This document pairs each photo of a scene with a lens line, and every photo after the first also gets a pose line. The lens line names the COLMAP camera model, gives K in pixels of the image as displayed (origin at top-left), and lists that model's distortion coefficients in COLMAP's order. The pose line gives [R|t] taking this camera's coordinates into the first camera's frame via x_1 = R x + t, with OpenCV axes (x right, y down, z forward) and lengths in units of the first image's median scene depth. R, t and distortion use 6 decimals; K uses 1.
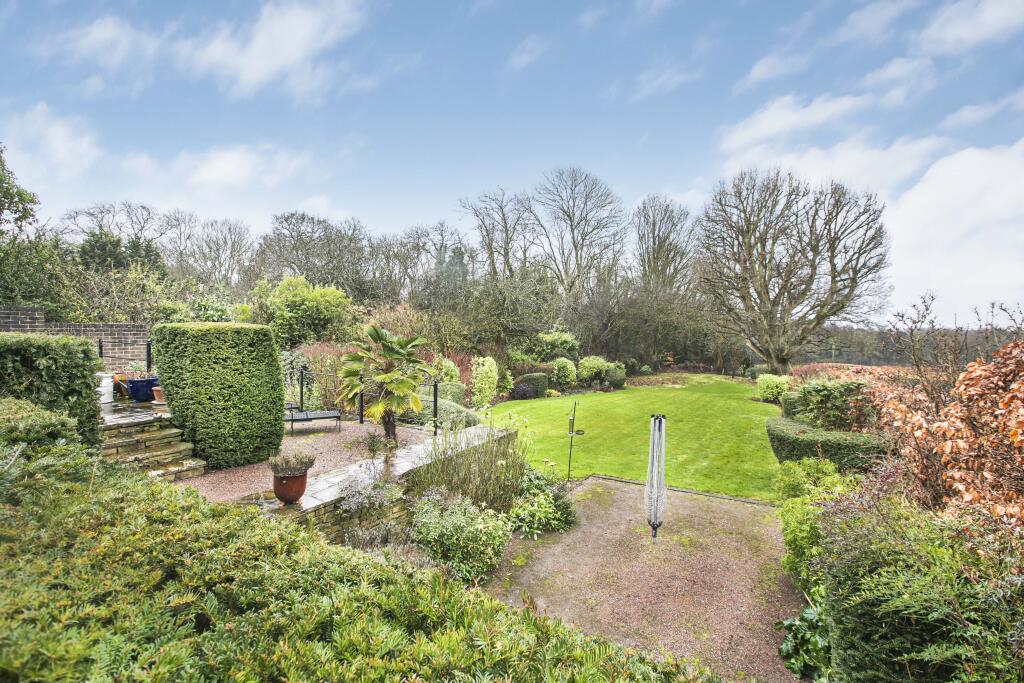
lens RADIAL K [[464.3, 0, 502.9], [0, 464.3, 335.6], [0, 0, 1]] dist [-0.066473, 0.025150]
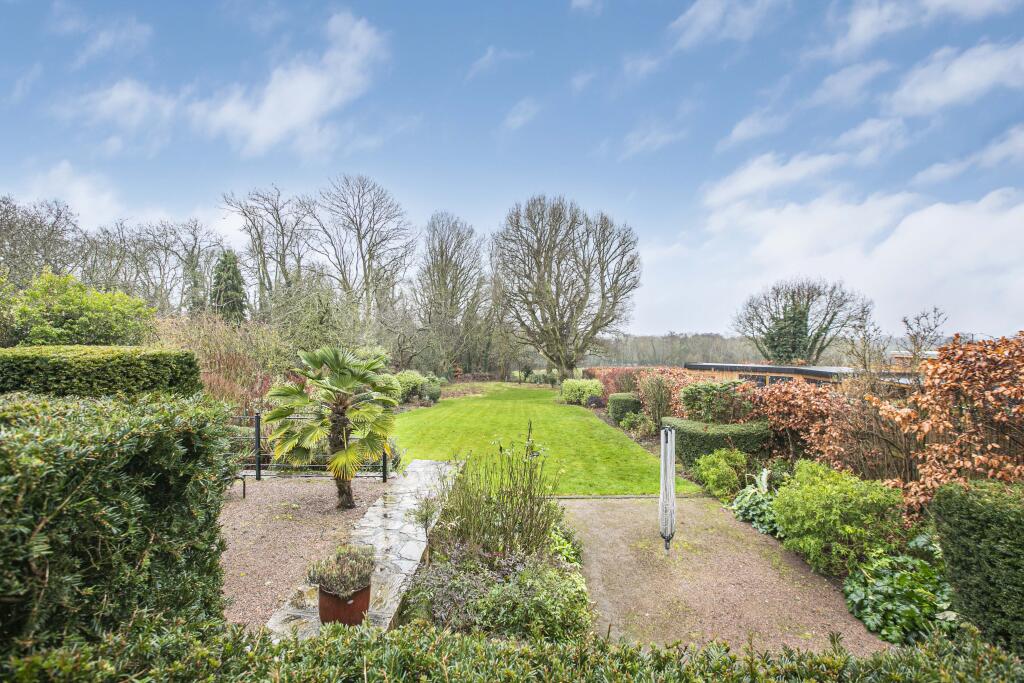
lens RADIAL K [[464.3, 0, 502.9], [0, 464.3, 335.6], [0, 0, 1]] dist [-0.066473, 0.025150]
pose [[0.878399, -0.015948, 0.477662, -0.077520], [0.029481, 0.999348, -0.020849, -0.002494], [-0.477018, 0.032396, 0.878296, 0.049276]]
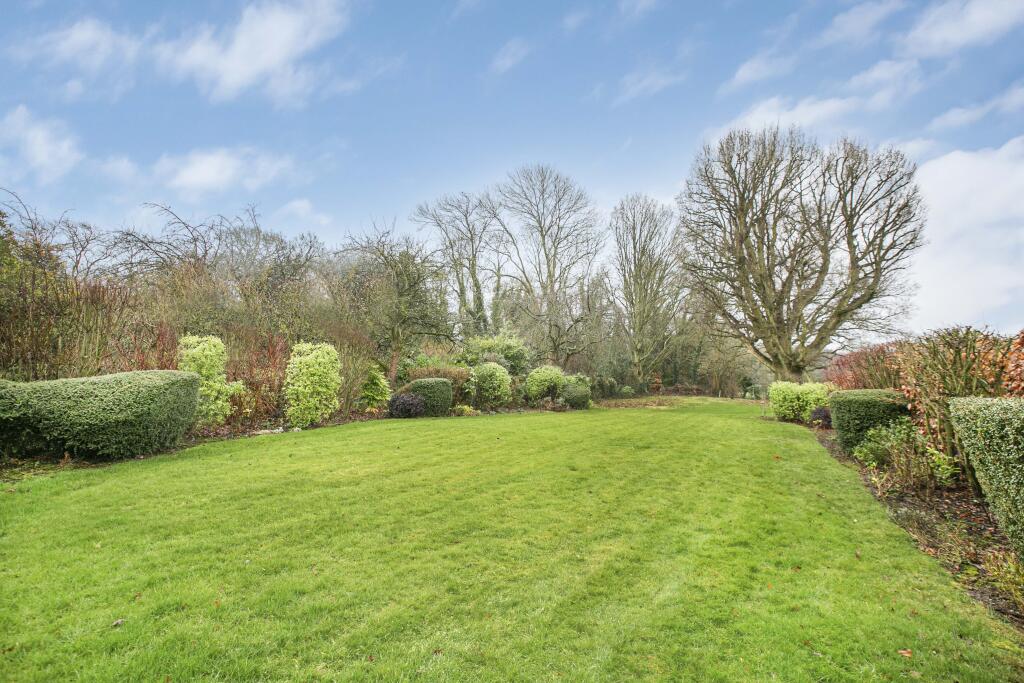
lens RADIAL K [[464.3, 0, 502.9], [0, 464.3, 335.6], [0, 0, 1]] dist [-0.066473, 0.025150]
pose [[0.999857, -0.012741, 0.011083, 0.099497], [0.013540, 0.997070, -0.075288, 0.043367], [-0.010091, 0.075427, 0.997100, 0.210097]]
